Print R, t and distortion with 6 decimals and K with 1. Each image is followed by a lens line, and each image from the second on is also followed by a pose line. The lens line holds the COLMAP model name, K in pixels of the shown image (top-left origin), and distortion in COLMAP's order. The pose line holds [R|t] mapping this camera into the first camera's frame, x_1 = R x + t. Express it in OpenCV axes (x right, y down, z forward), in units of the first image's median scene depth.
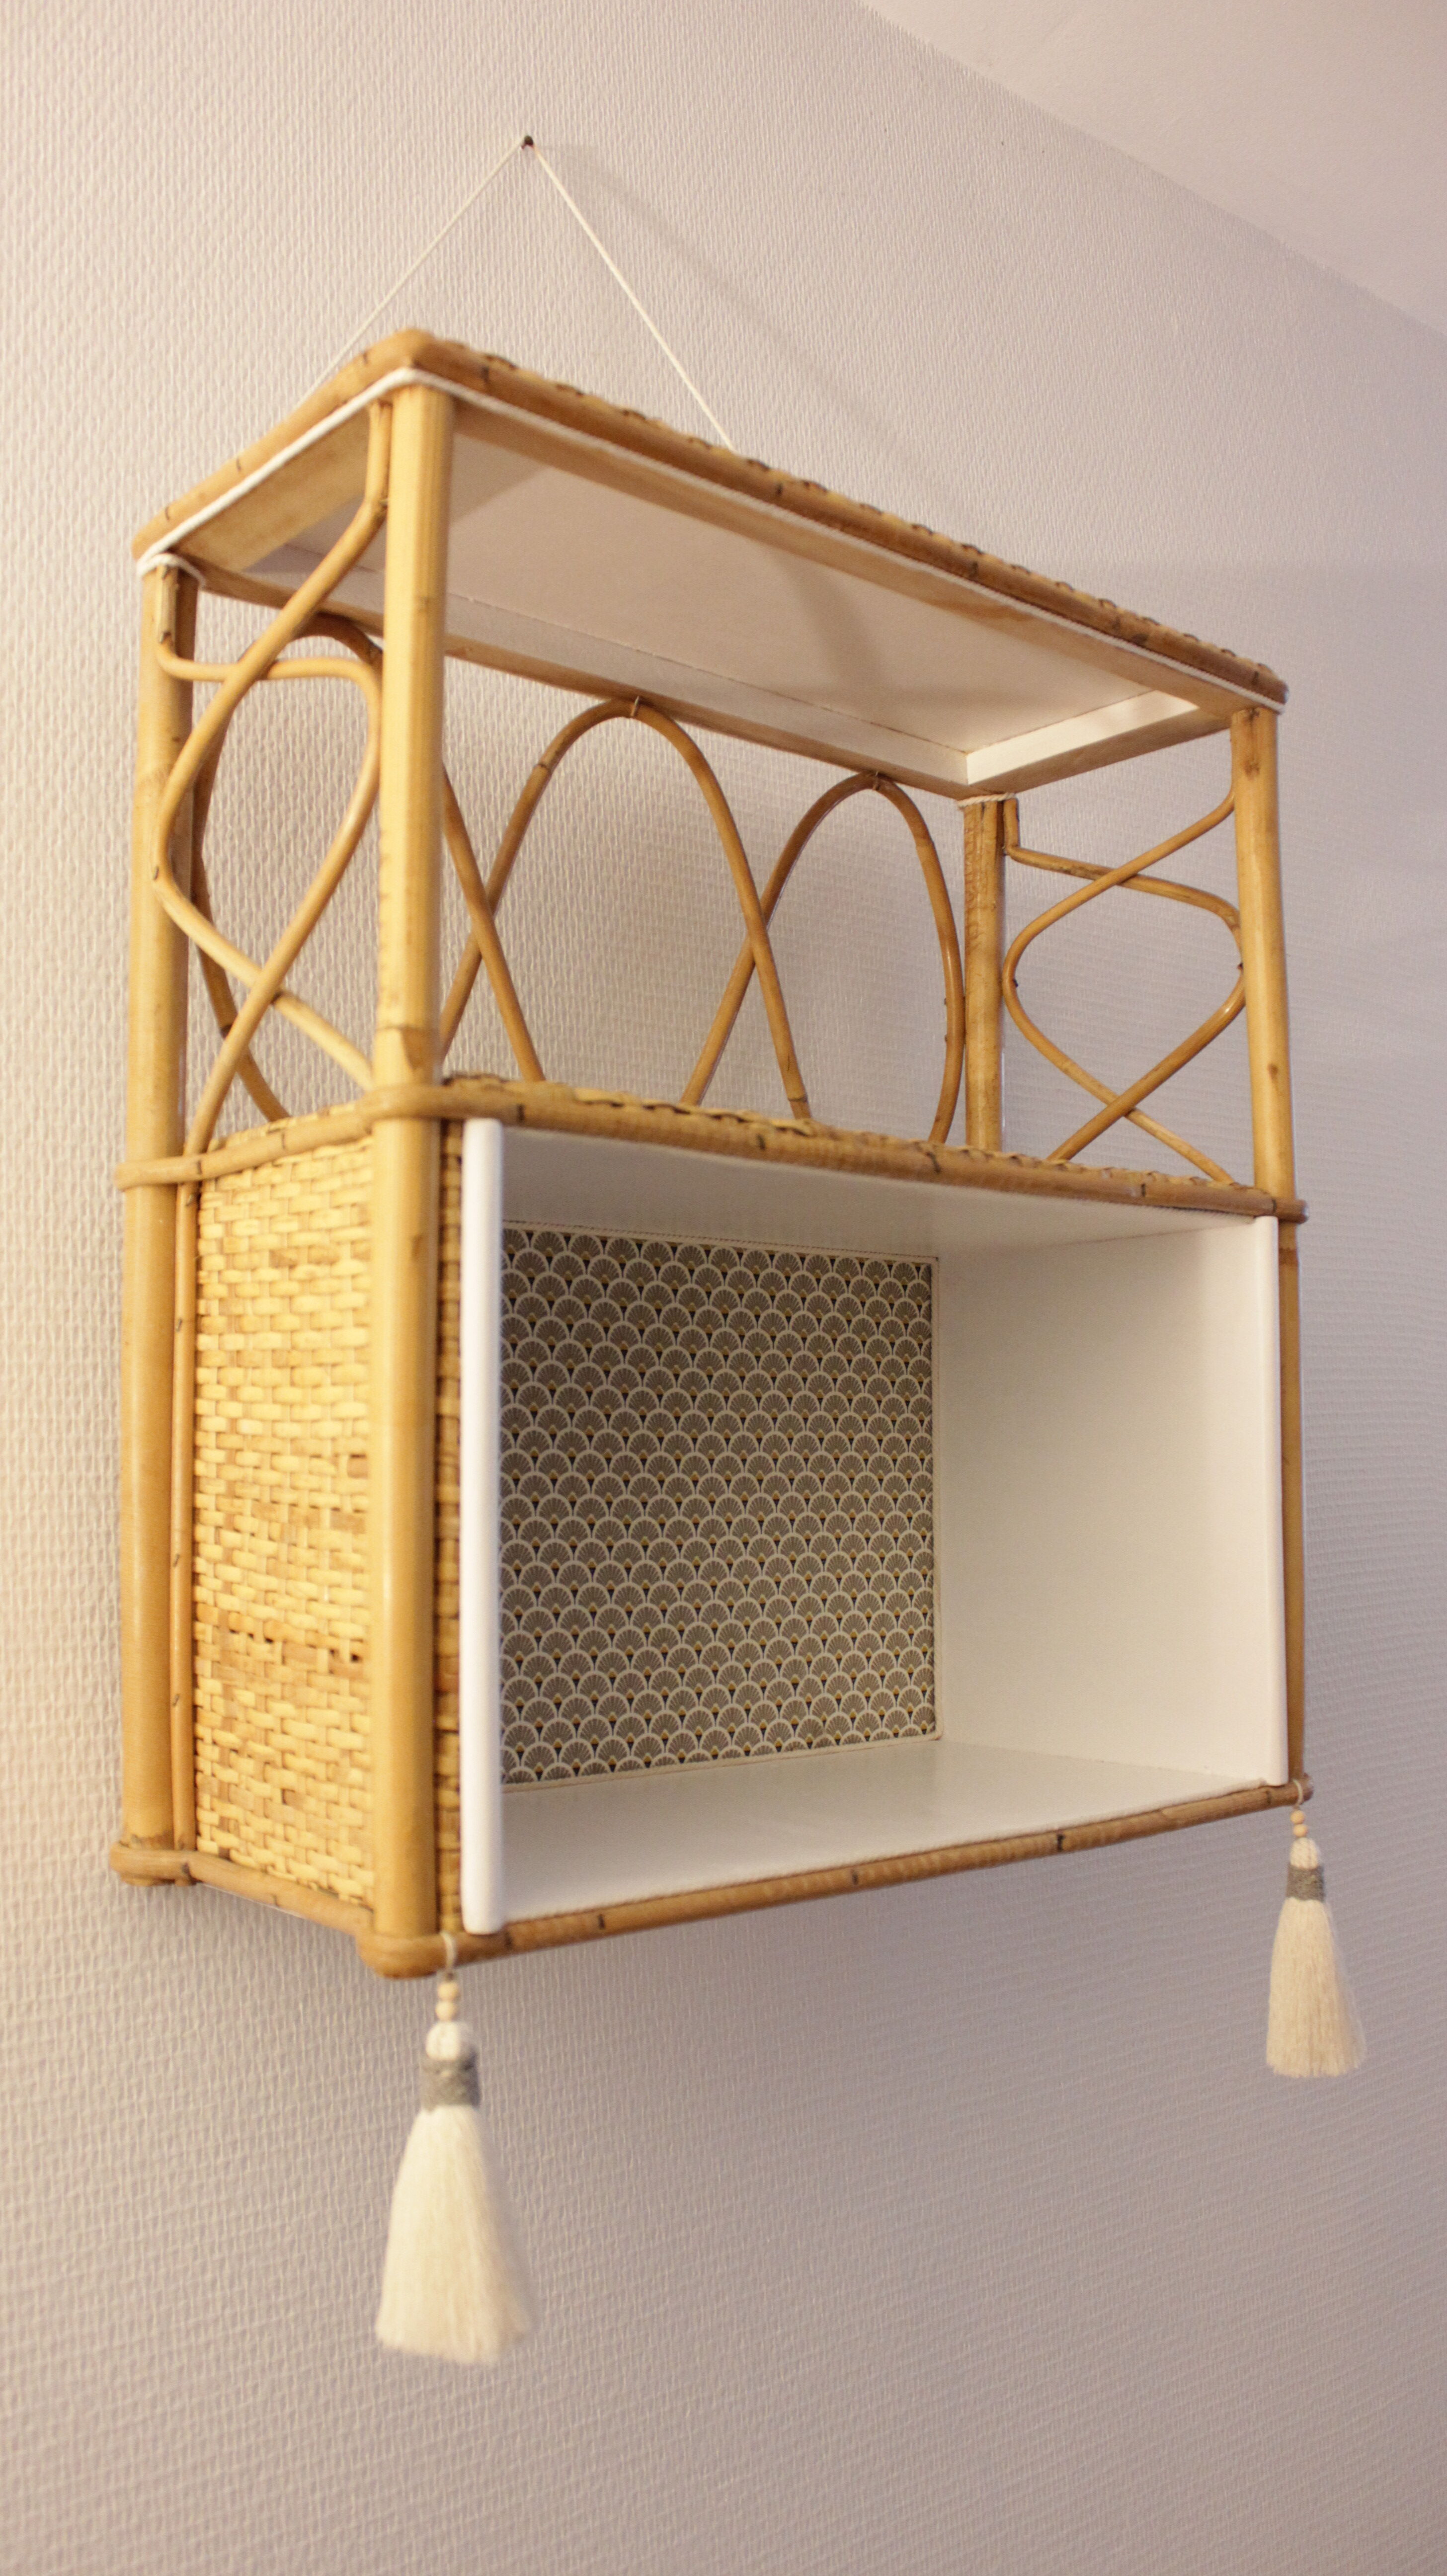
lens RADIAL K [[2318.2, 0, 709.2], [0, 2318.2, 1276.4], [0, 0, 1]] dist [-0.143375, 0.018106]
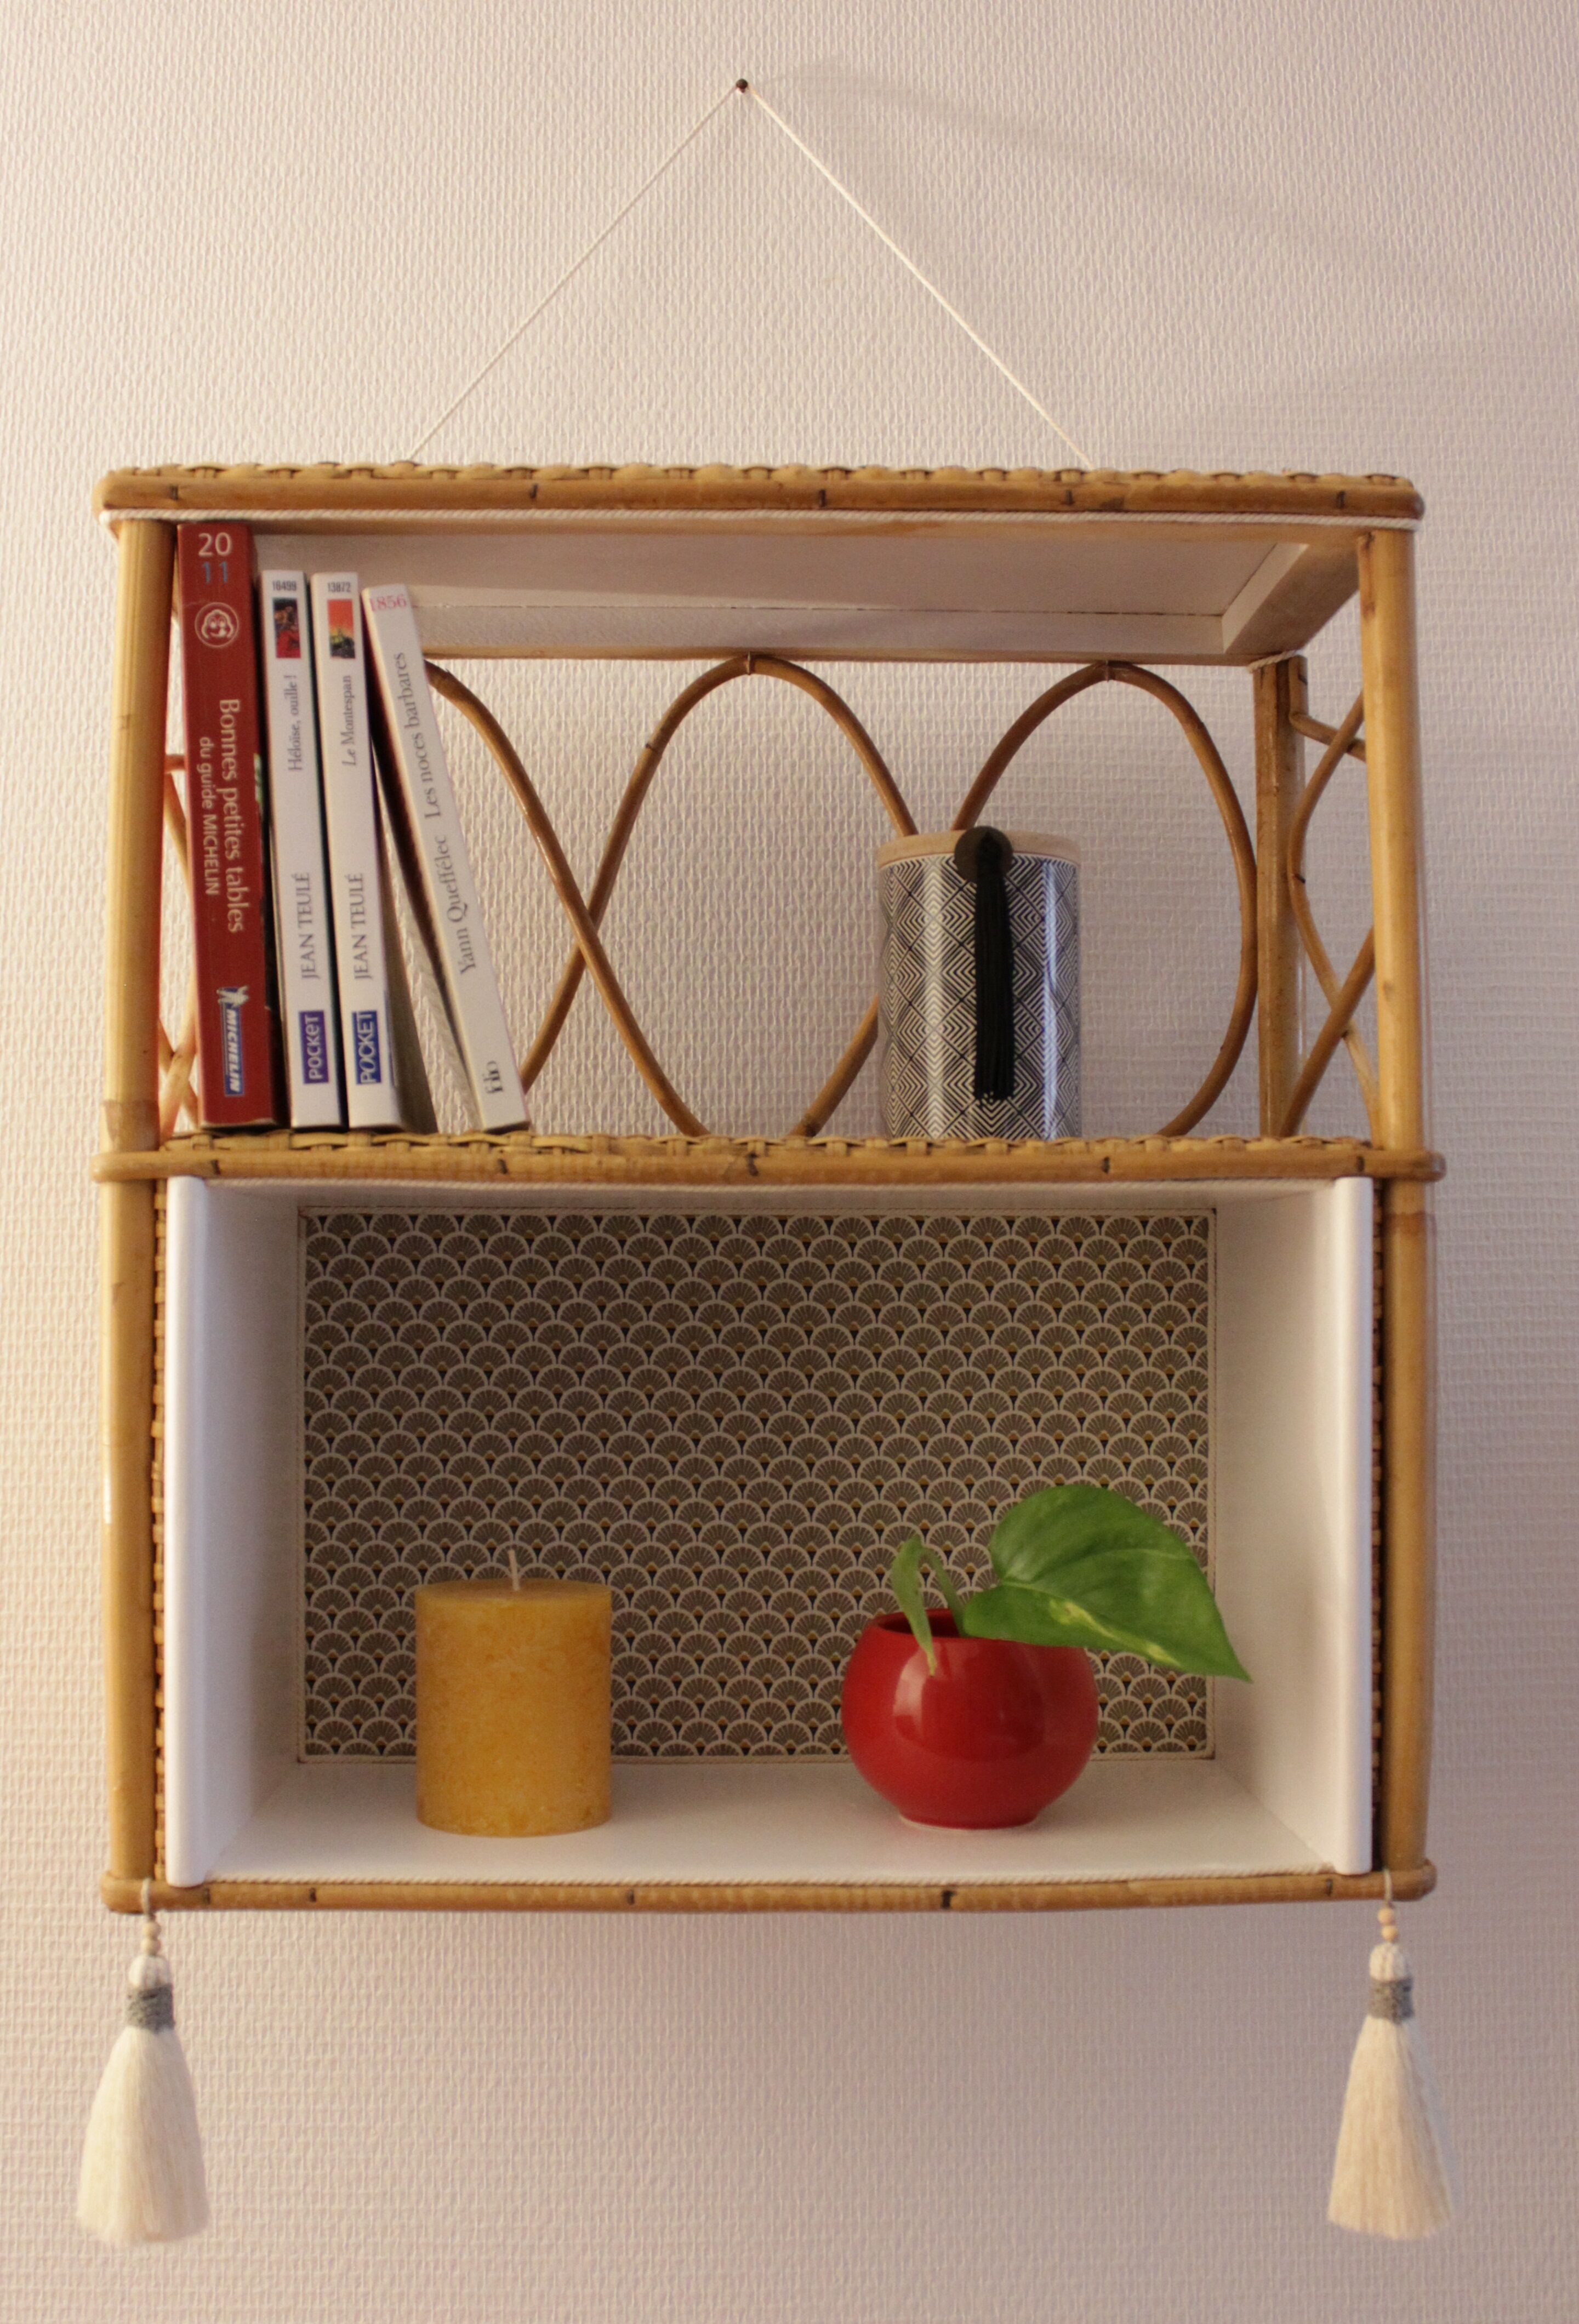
lens RADIAL K [[2700.7, 0, 797.8], [0, 2700.7, 1155.6], [0, 0, 1]] dist [-0.113834, 0.000000]
pose [[0.743313, -0.023179, -0.668542, 0.766223], [0.054300, 0.998192, 0.025764, -0.072757], [0.666737, -0.055453, 0.743228, 0.171292]]
